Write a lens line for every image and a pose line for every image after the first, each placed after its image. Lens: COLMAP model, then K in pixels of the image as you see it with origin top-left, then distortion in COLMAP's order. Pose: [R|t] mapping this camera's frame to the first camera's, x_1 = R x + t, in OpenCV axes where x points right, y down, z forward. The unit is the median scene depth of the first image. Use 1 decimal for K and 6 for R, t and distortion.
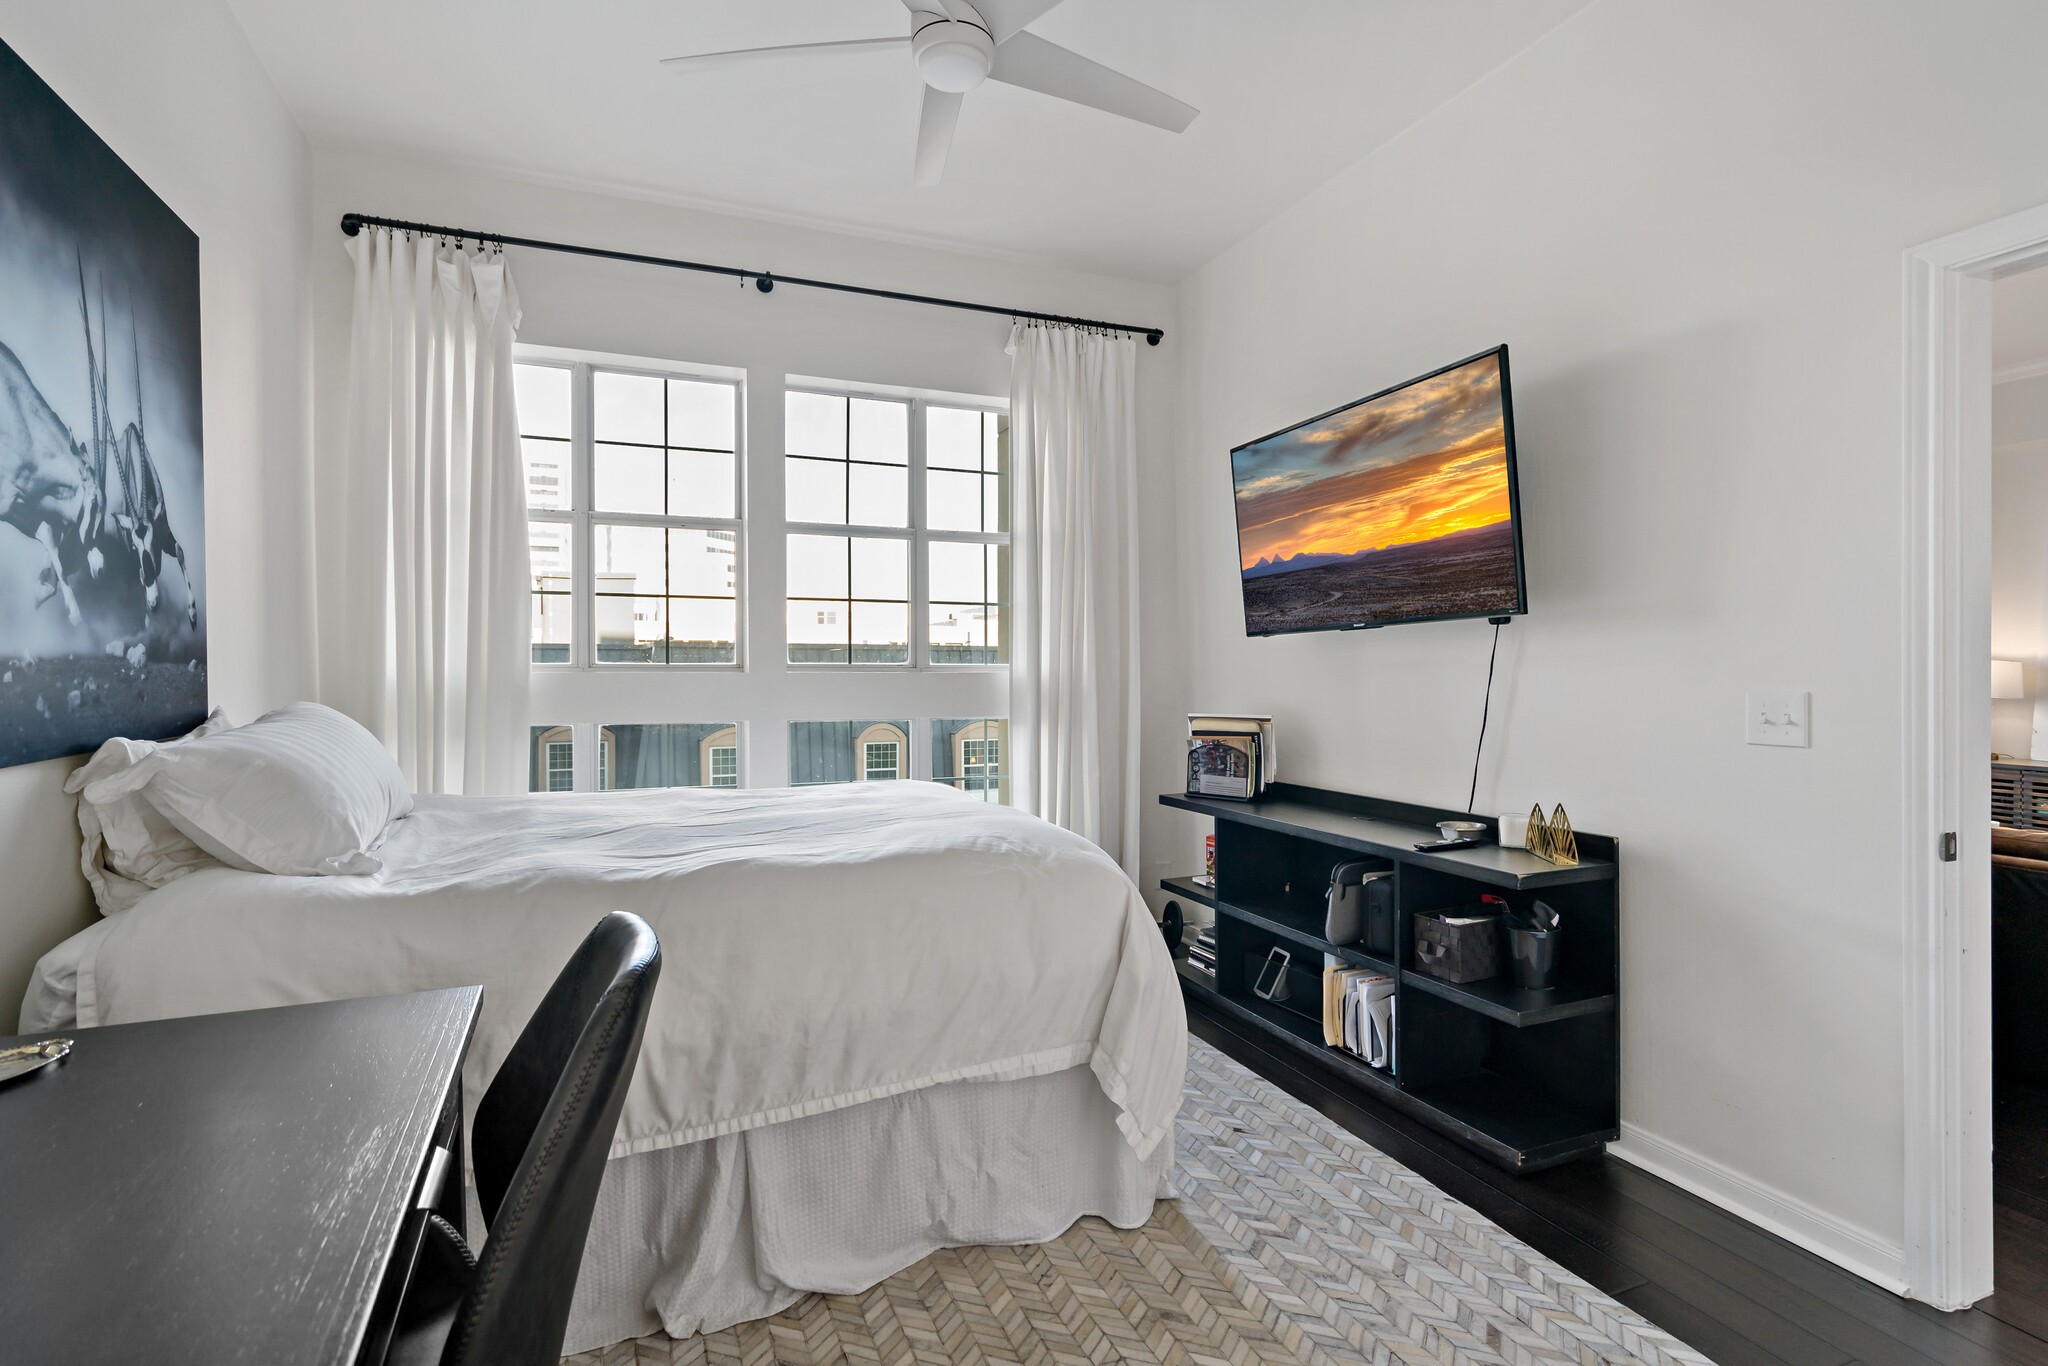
lens RADIAL K [[995.4, 0, 993.0], [0, 995.4, 684.8], [0, 0, 1]] dist [0.010265, 0.000052]
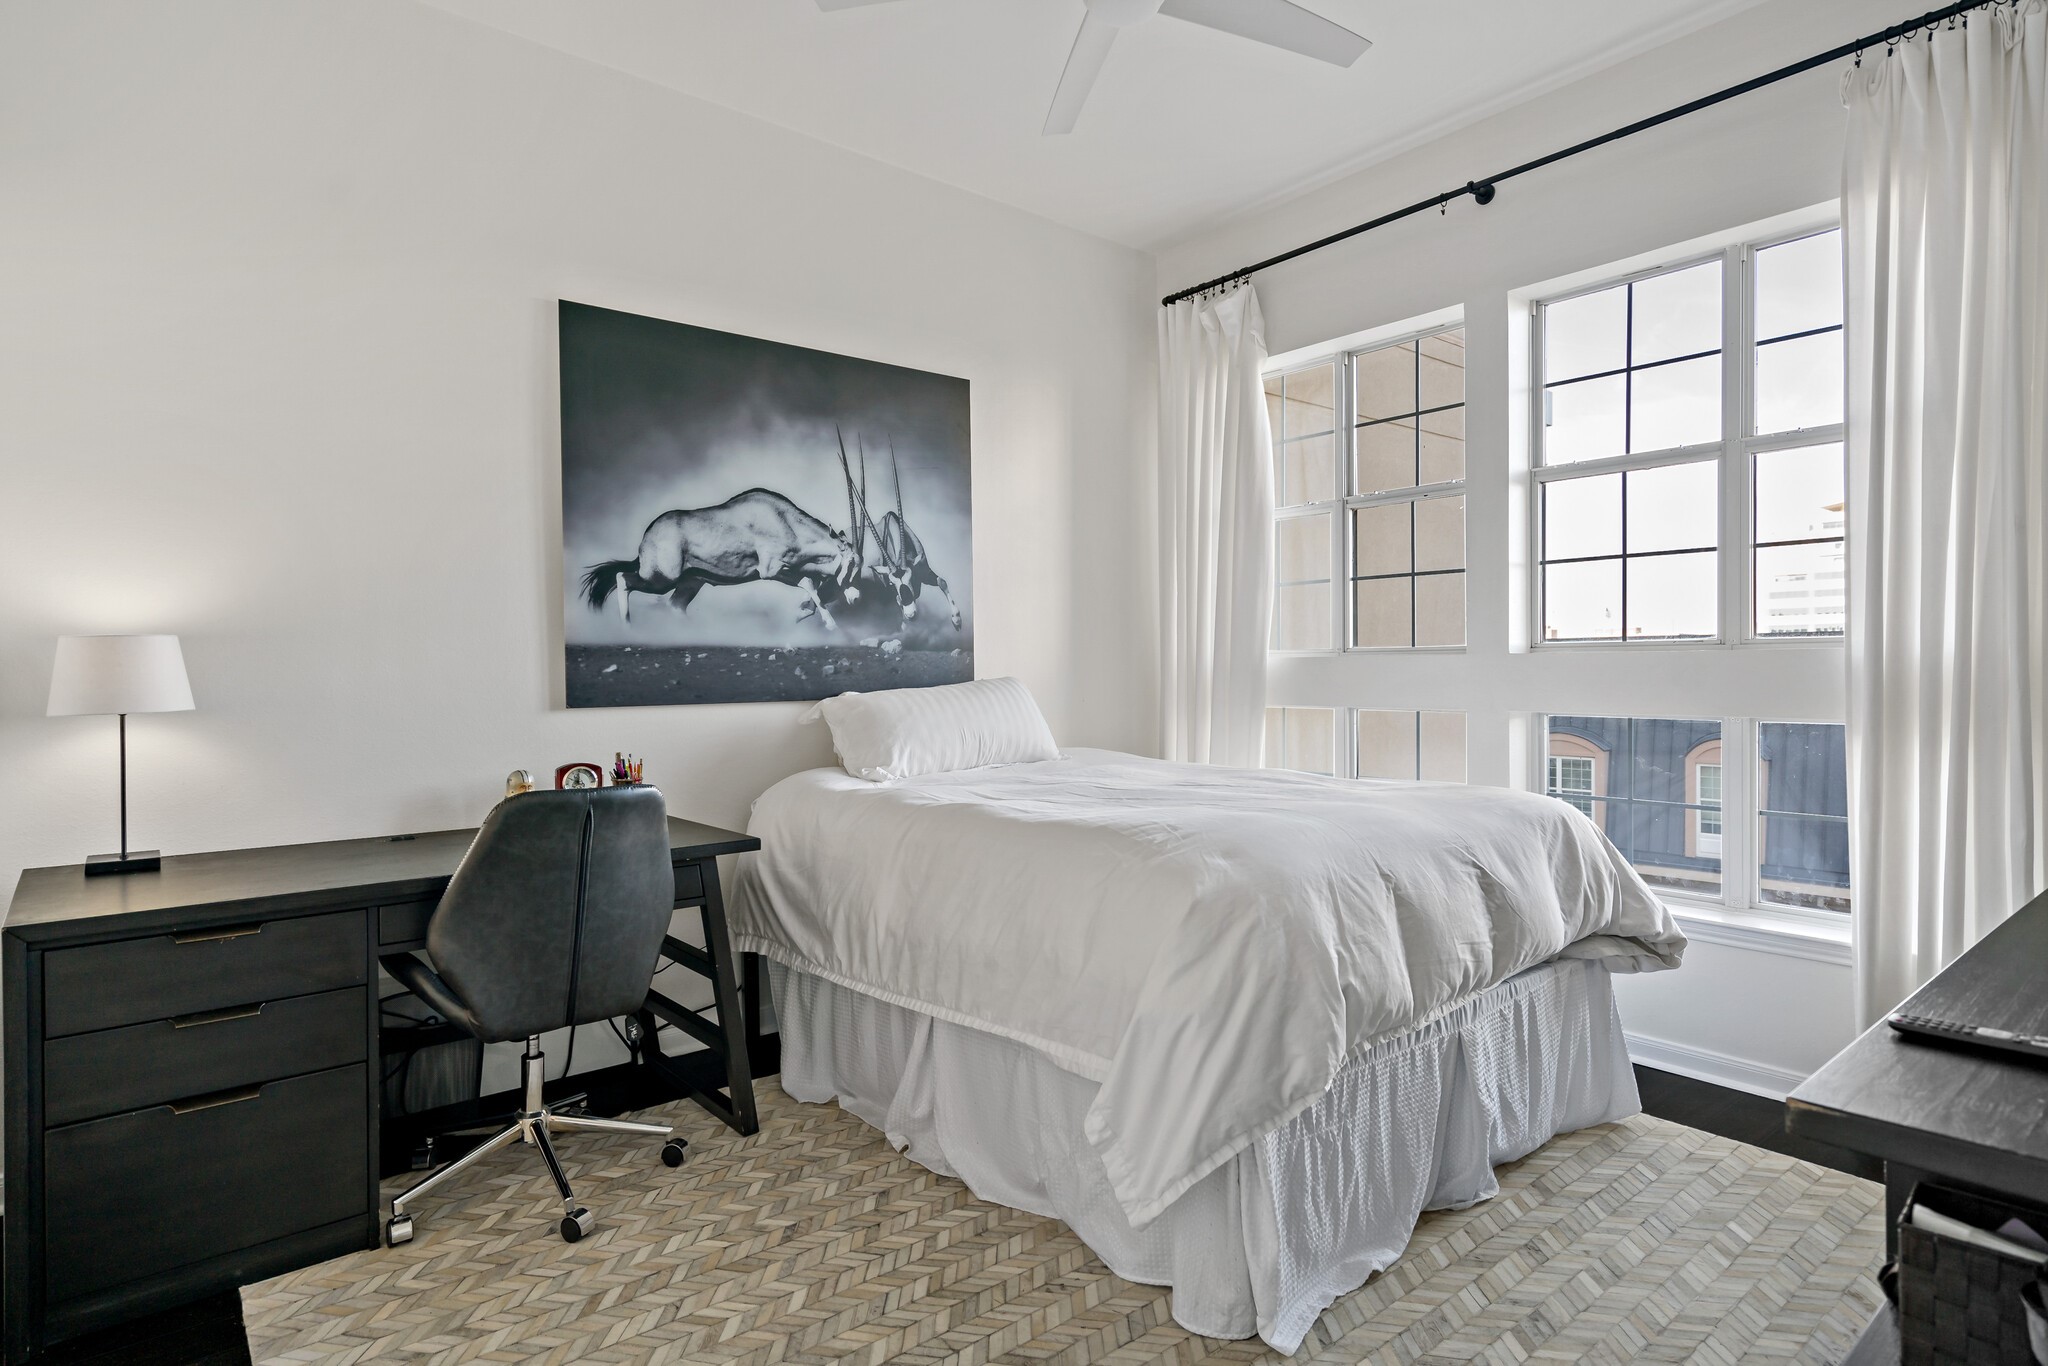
lens RADIAL K [[1086.0, 0, 1020.1], [0, 1086.0, 691.4], [0, 0, 1]] dist [0.025945, -0.000406]
pose [[0.317815, 0.016889, -0.948002, 1.006005], [-0.010690, 0.999842, 0.014229, 0.019470], [0.948092, 0.005611, 0.317945, 0.630268]]
